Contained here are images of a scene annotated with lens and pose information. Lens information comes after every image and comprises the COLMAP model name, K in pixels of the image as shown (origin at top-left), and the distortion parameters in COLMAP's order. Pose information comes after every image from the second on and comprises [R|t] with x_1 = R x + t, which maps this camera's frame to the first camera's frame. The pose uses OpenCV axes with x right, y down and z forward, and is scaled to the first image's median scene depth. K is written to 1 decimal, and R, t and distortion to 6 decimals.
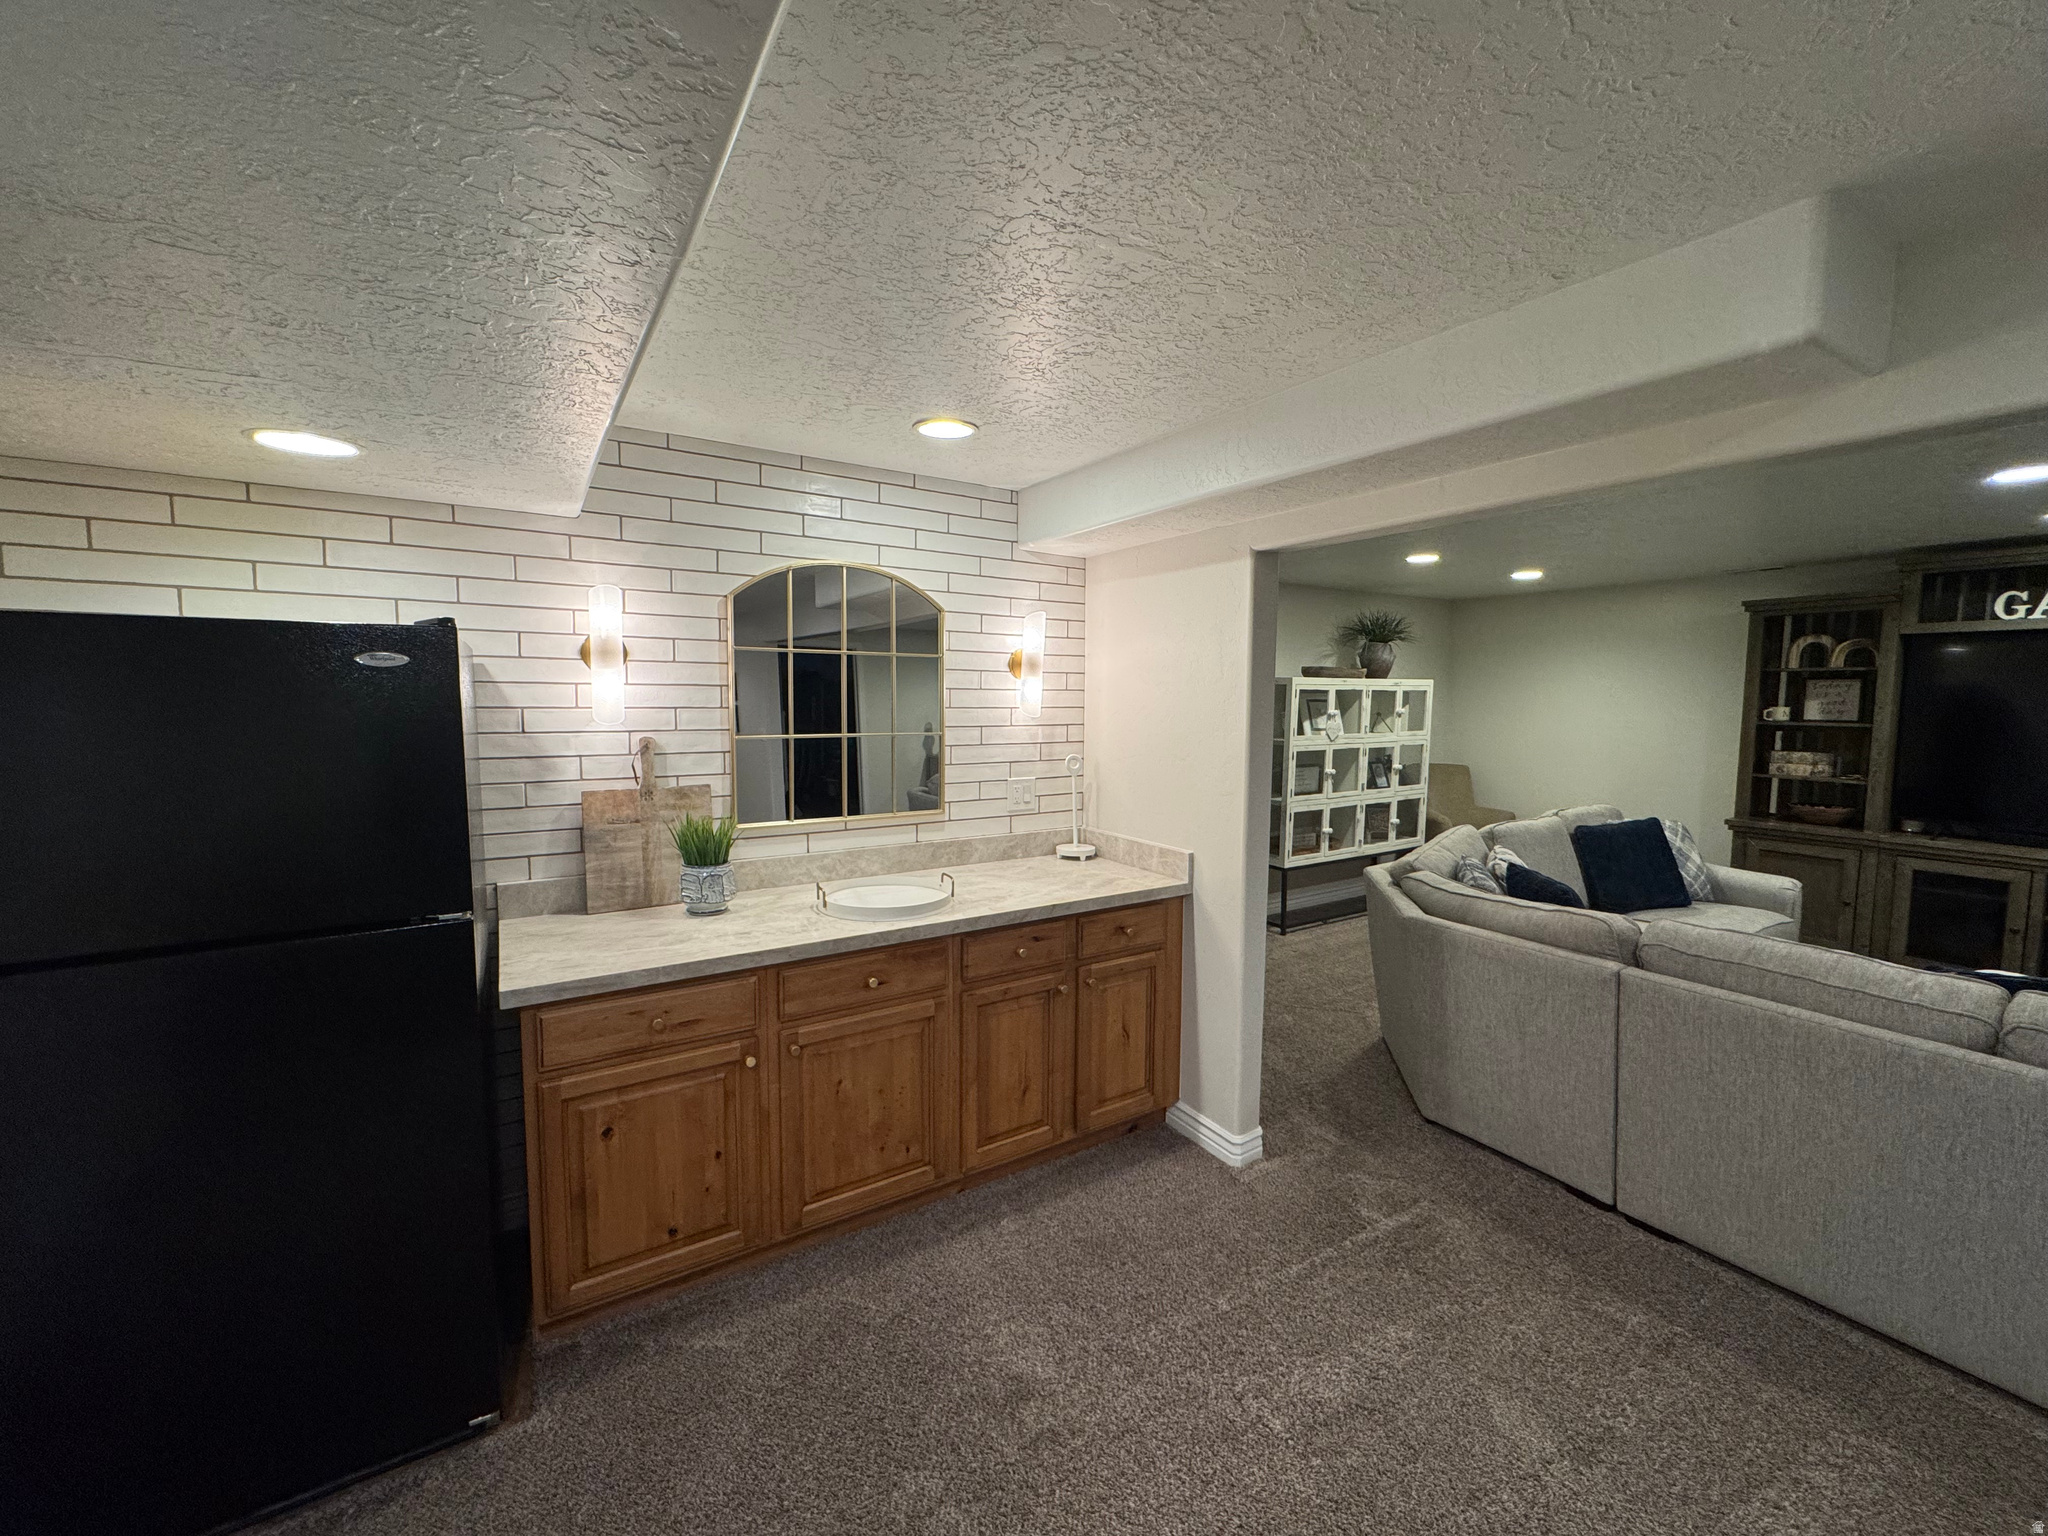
lens RADIAL K [[814.7, 0, 1020.6], [0, 814.7, 765.9], [0, 0, 1]] dist [-0.003509, 0.000798]
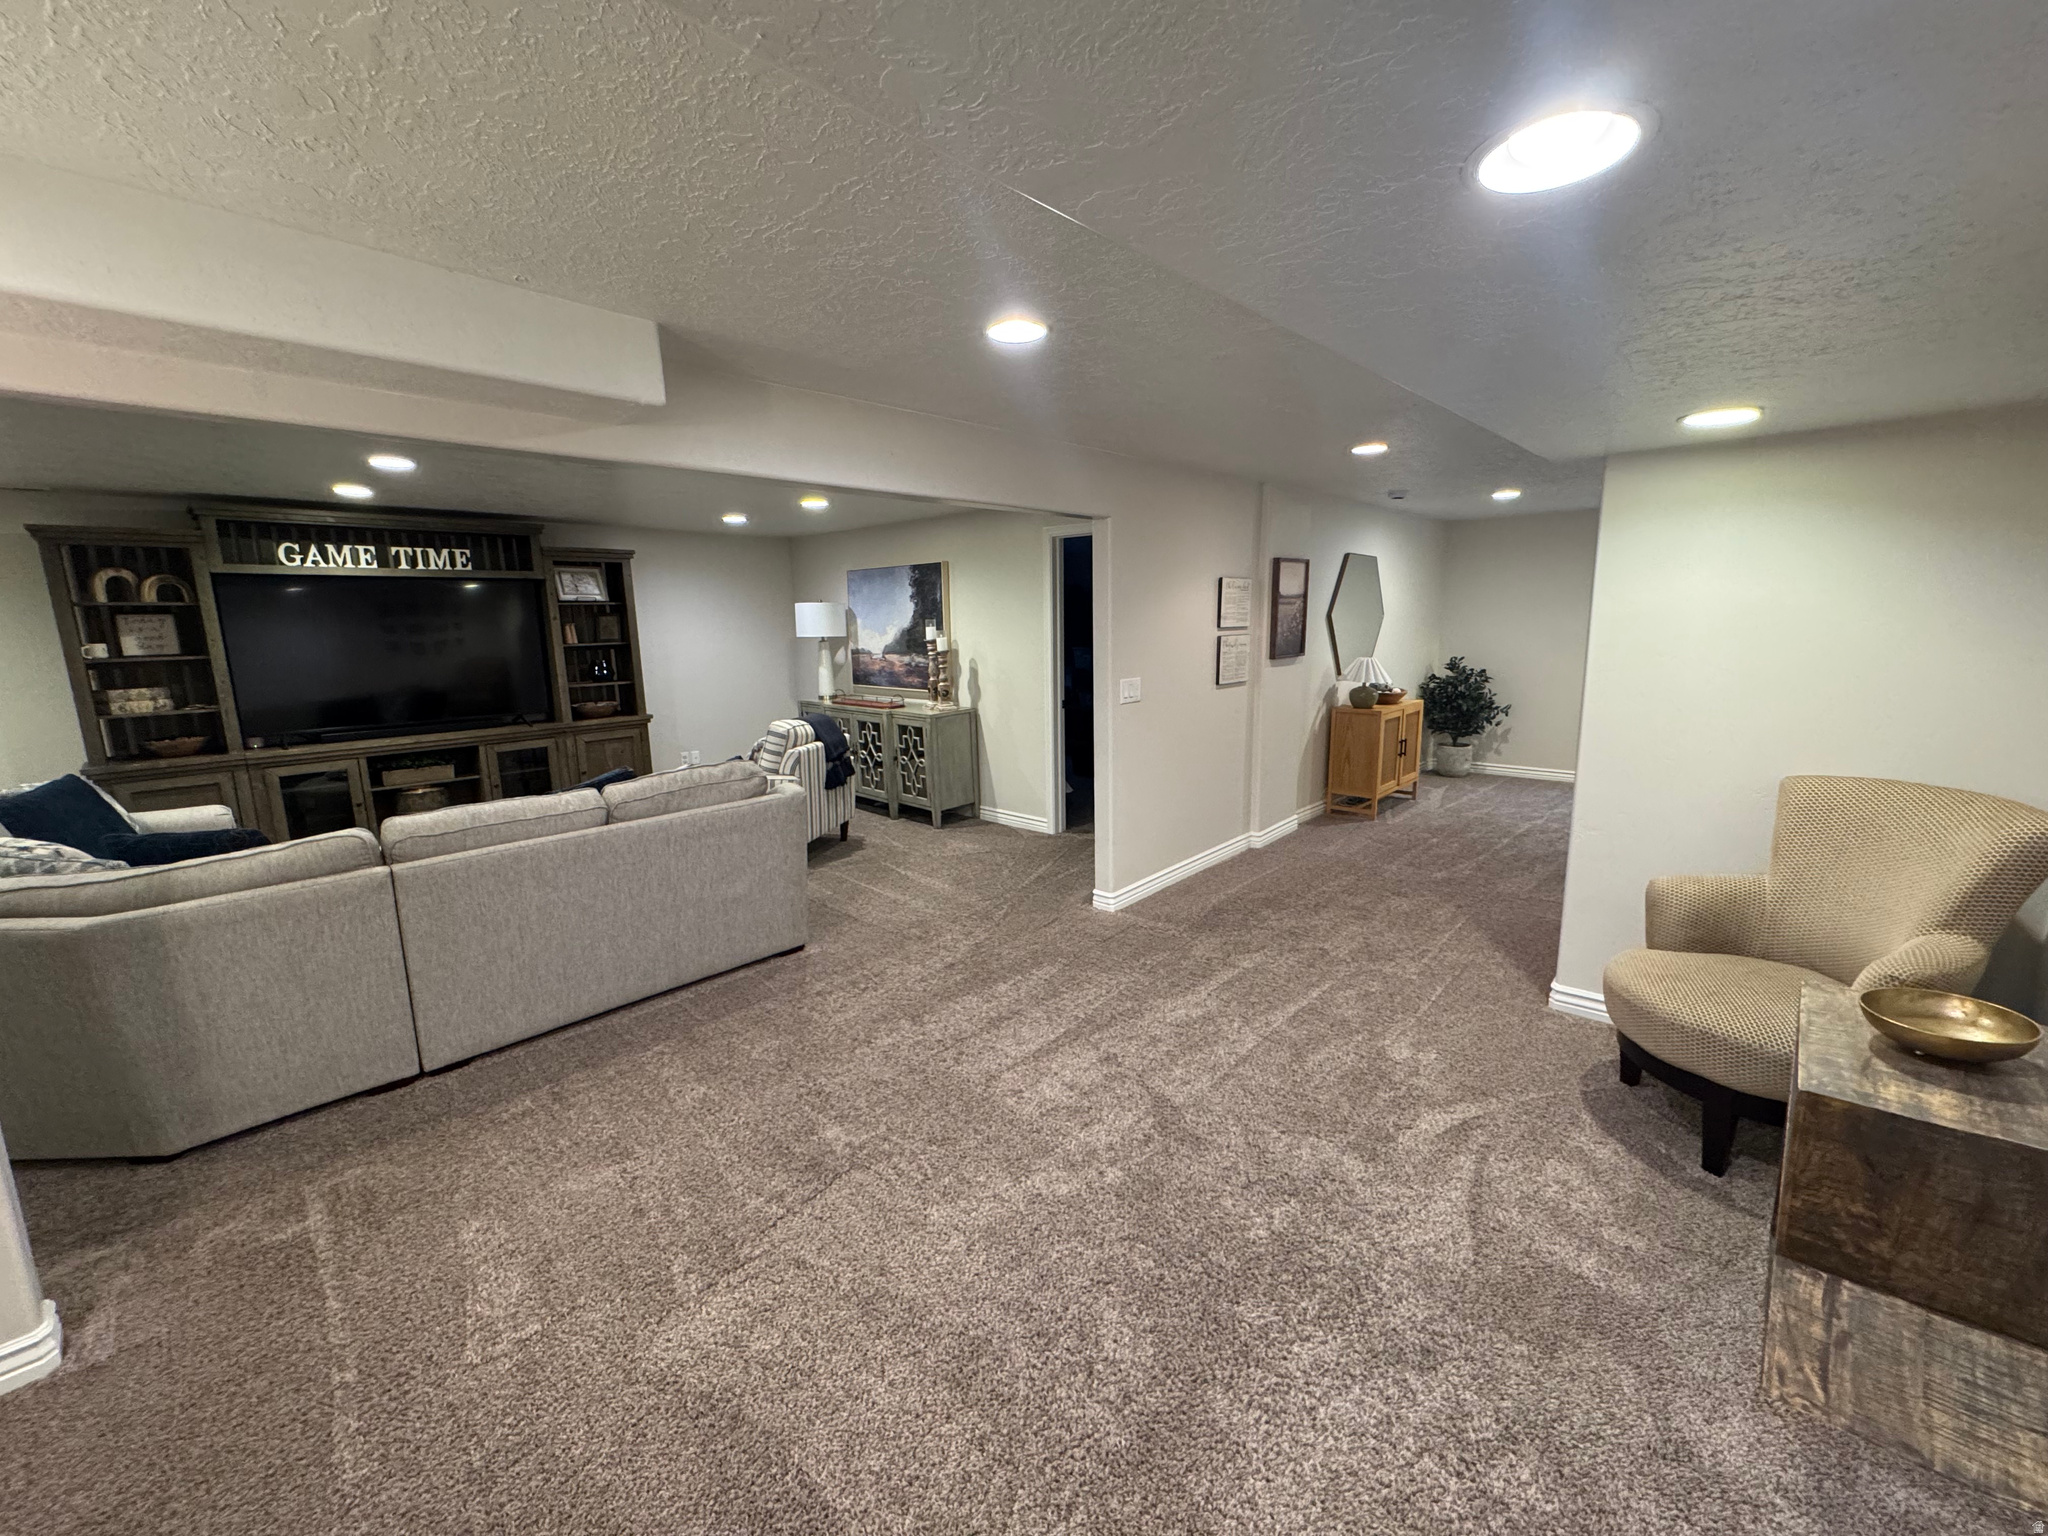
lens RADIAL K [[814.7, 0, 1029.4], [0, 814.7, 761.2], [0, 0, 1]] dist [-0.003509, 0.000798]
pose [[-0.248887, -0.166693, 0.954080, -0.289684], [0.106230, 0.974436, 0.197962, -0.012428], [-0.962689, 0.150622, -0.224817, 0.210633]]
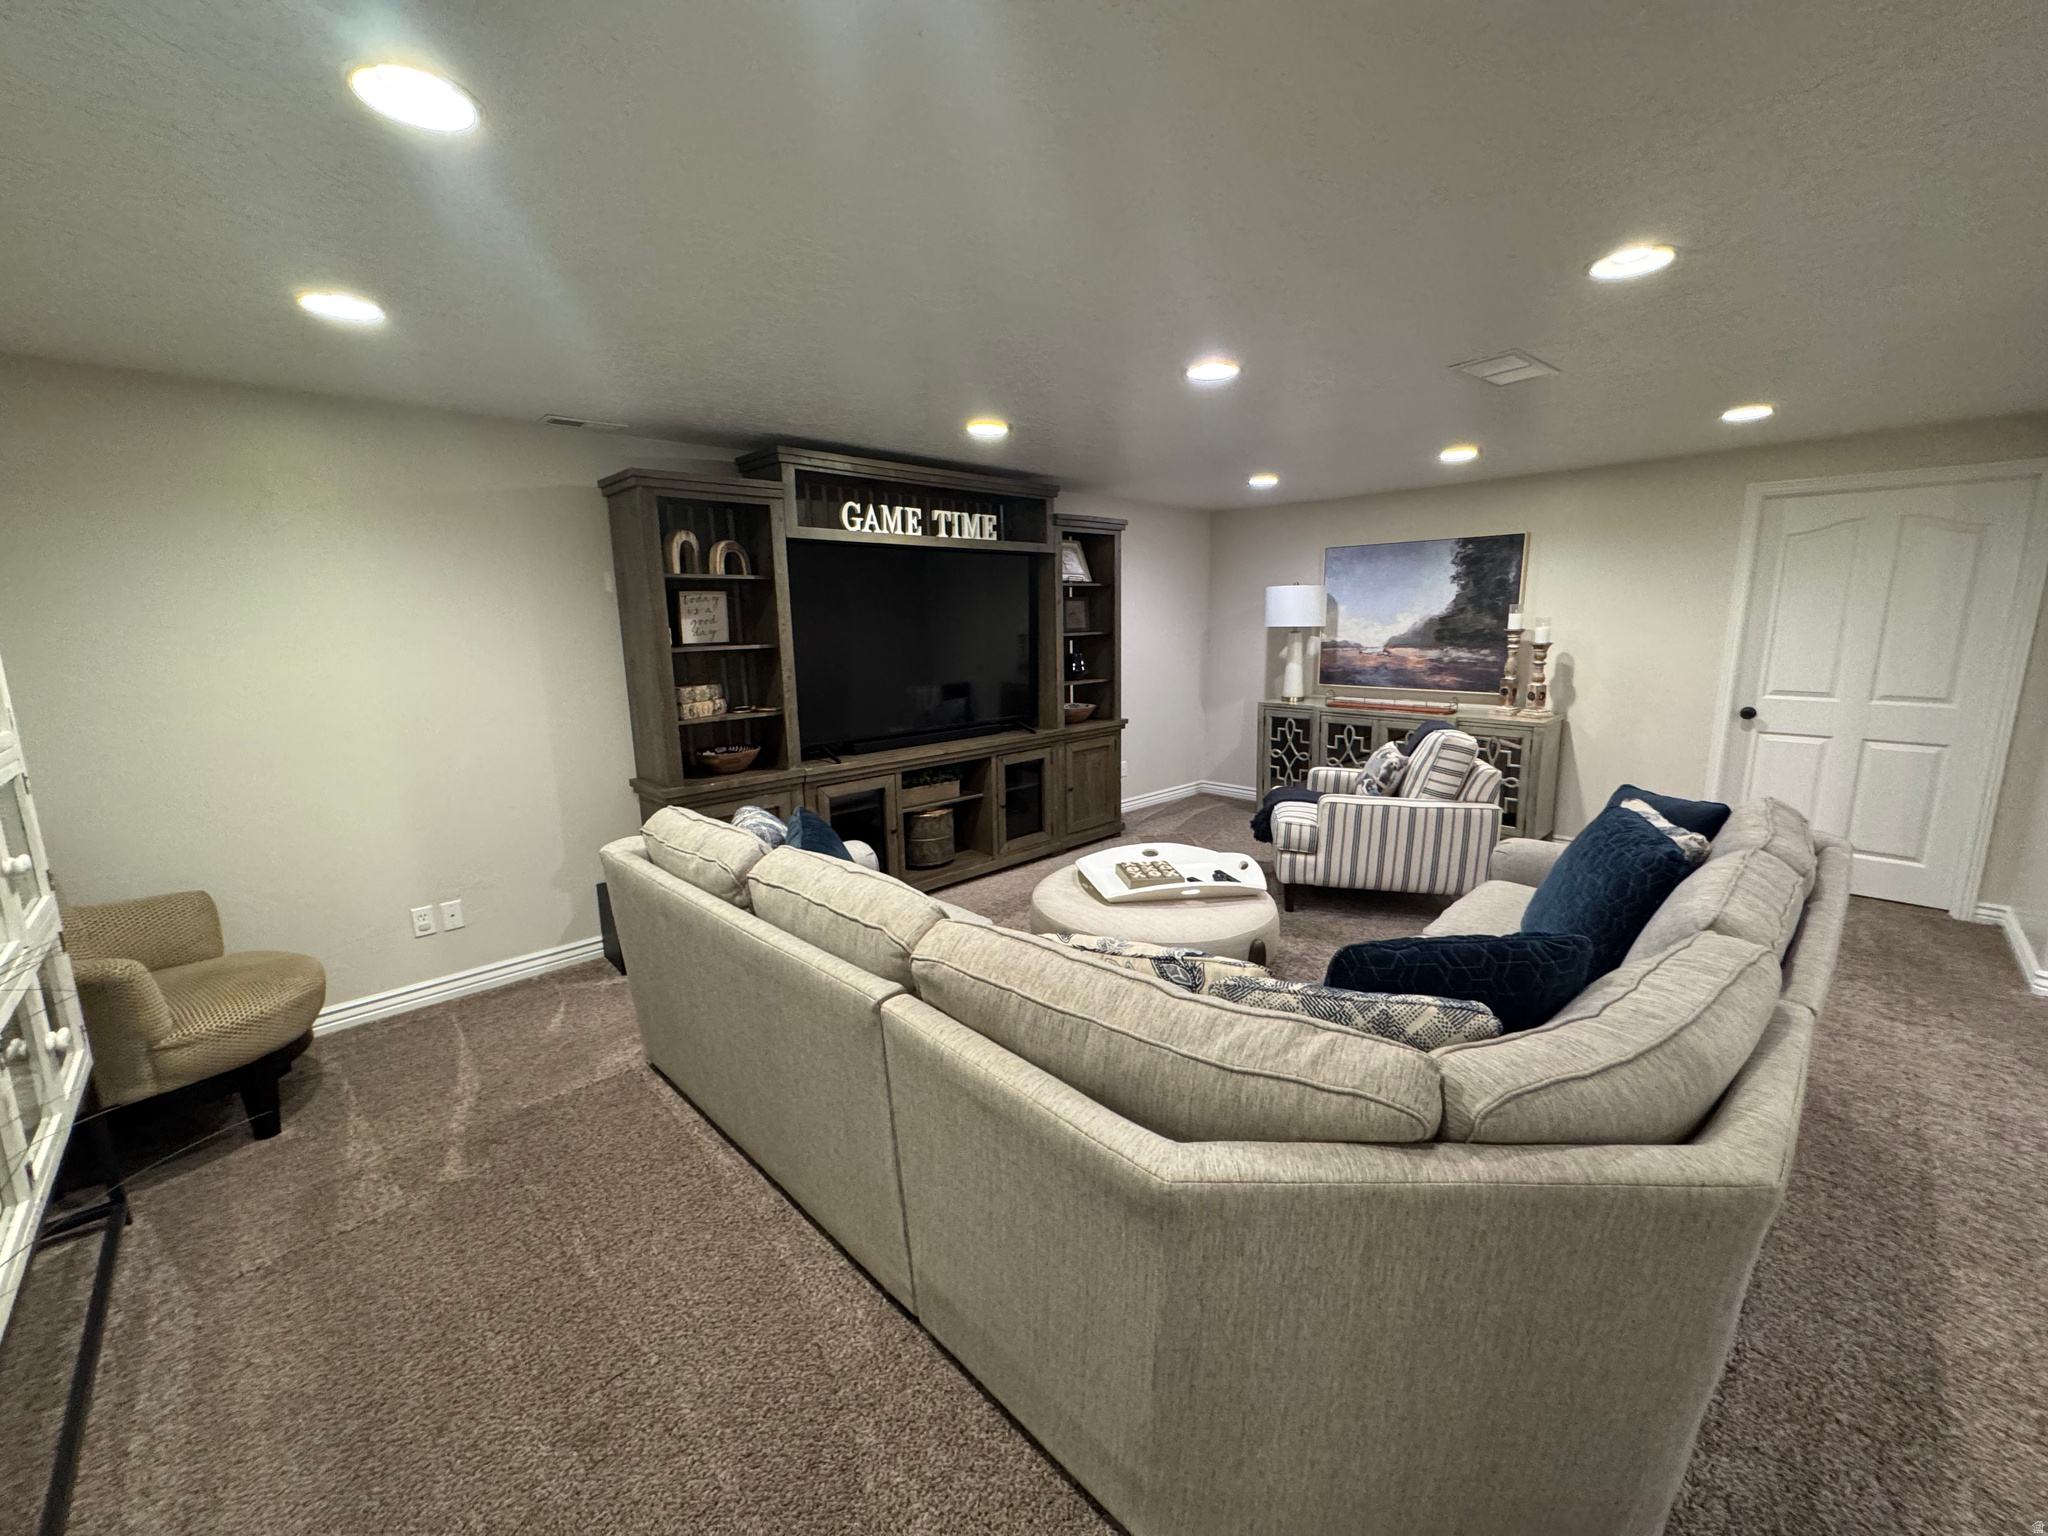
lens RADIAL K [[814.7, 0, 1021.2], [0, 814.7, 760.7], [0, 0, 1]] dist [-0.003509, 0.000798]
pose [[-0.209950, -0.172961, 0.962292, 0.155911], [0.104321, 0.974647, 0.197942, -0.075533], [-0.972131, 0.141946, -0.186584, 0.940866]]
